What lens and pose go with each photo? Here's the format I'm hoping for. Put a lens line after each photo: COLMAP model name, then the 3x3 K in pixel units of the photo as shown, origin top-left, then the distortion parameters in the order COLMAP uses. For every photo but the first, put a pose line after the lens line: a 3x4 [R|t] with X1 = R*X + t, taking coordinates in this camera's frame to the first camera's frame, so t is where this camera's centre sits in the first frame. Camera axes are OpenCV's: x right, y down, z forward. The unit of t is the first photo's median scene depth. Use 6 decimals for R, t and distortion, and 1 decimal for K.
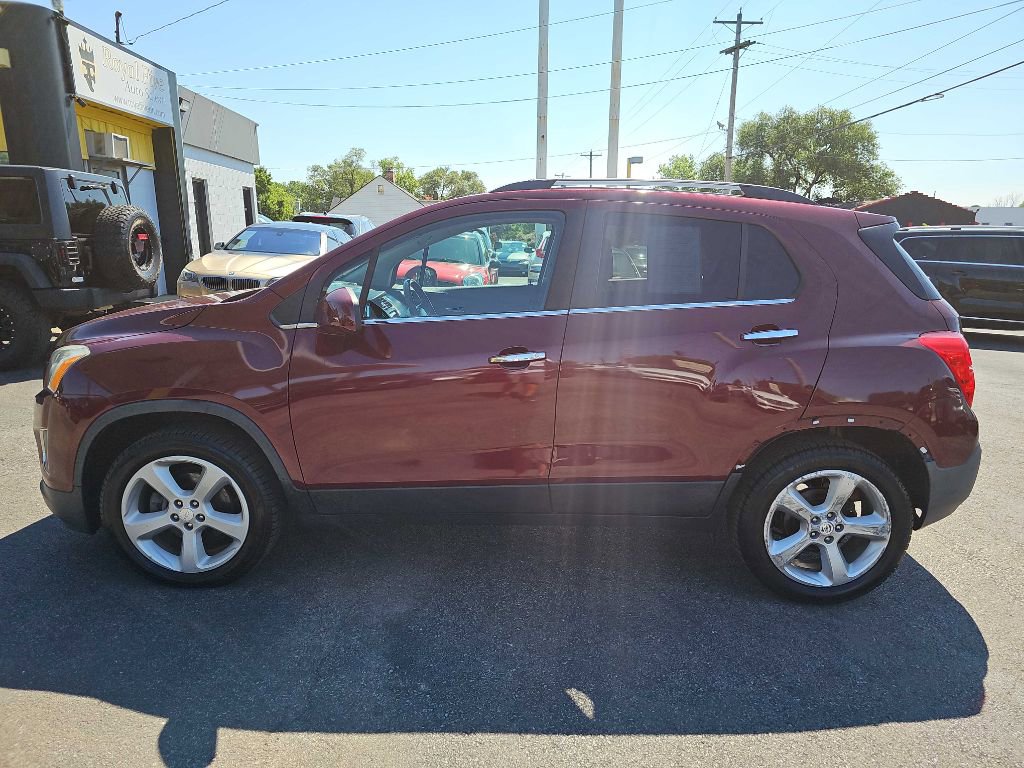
lens RADIAL K [[669.9, 0, 520.2], [0, 669.9, 383.9], [0, 0, 1]] dist [0.049543, -0.033457]
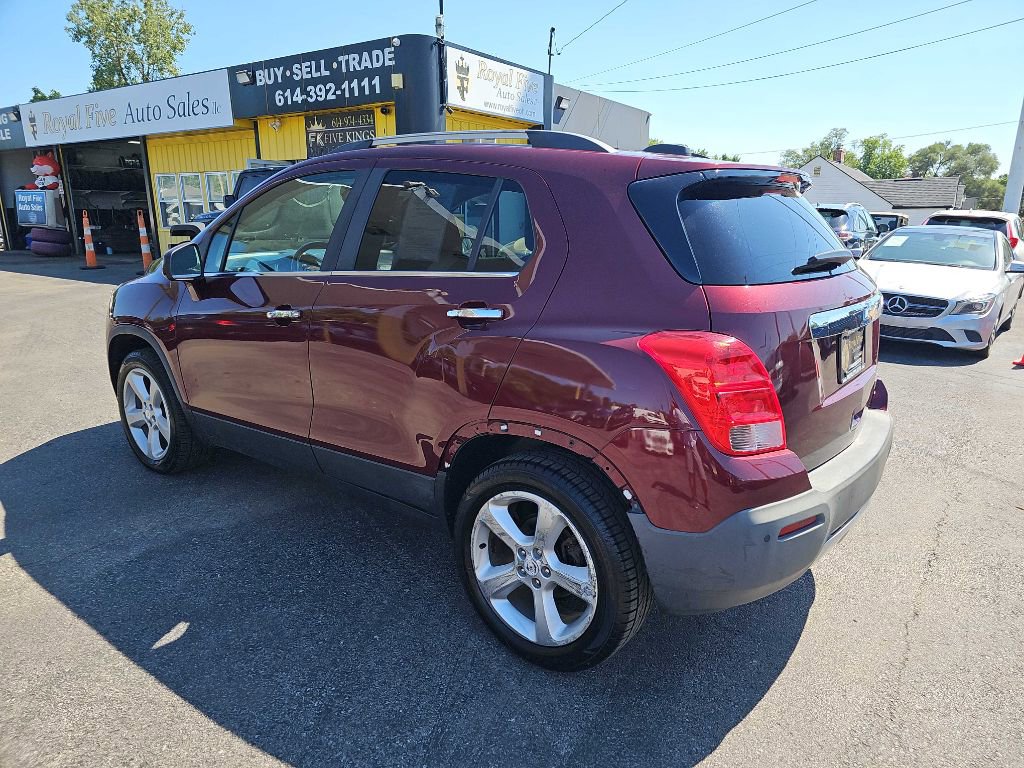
lens RADIAL K [[669.9, 0, 526.4], [0, 669.9, 383.9], [0, 0, 1]] dist [0.049543, -0.033457]
pose [[0.798864, 0.141116, -0.584724, 0.852758], [-0.131322, 0.989558, 0.059403, -0.041396], [0.587001, 0.029332, 0.809055, 0.351709]]
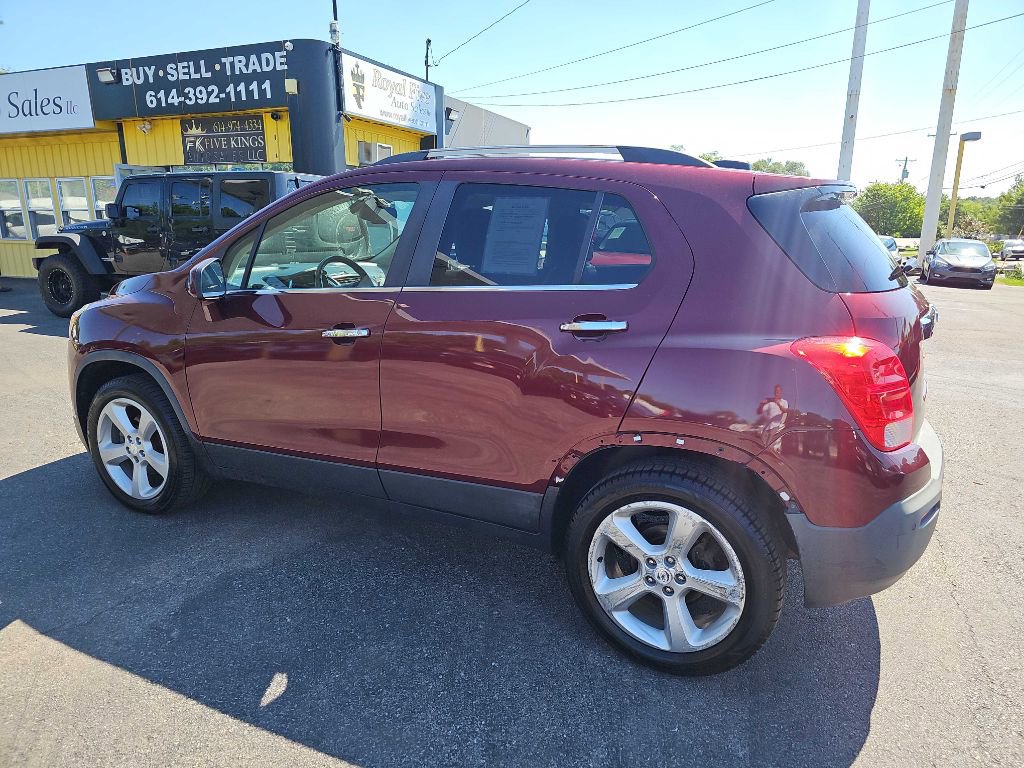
lens RADIAL K [[669.9, 0, 517.4], [0, 669.9, 378.0], [0, 0, 1]] dist [0.049543, -0.033457]
pose [[0.898780, 0.091370, -0.428773, 0.601412], [-0.092983, 0.995519, 0.017234, -0.014006], [0.428426, 0.024379, 0.903248, 0.205253]]
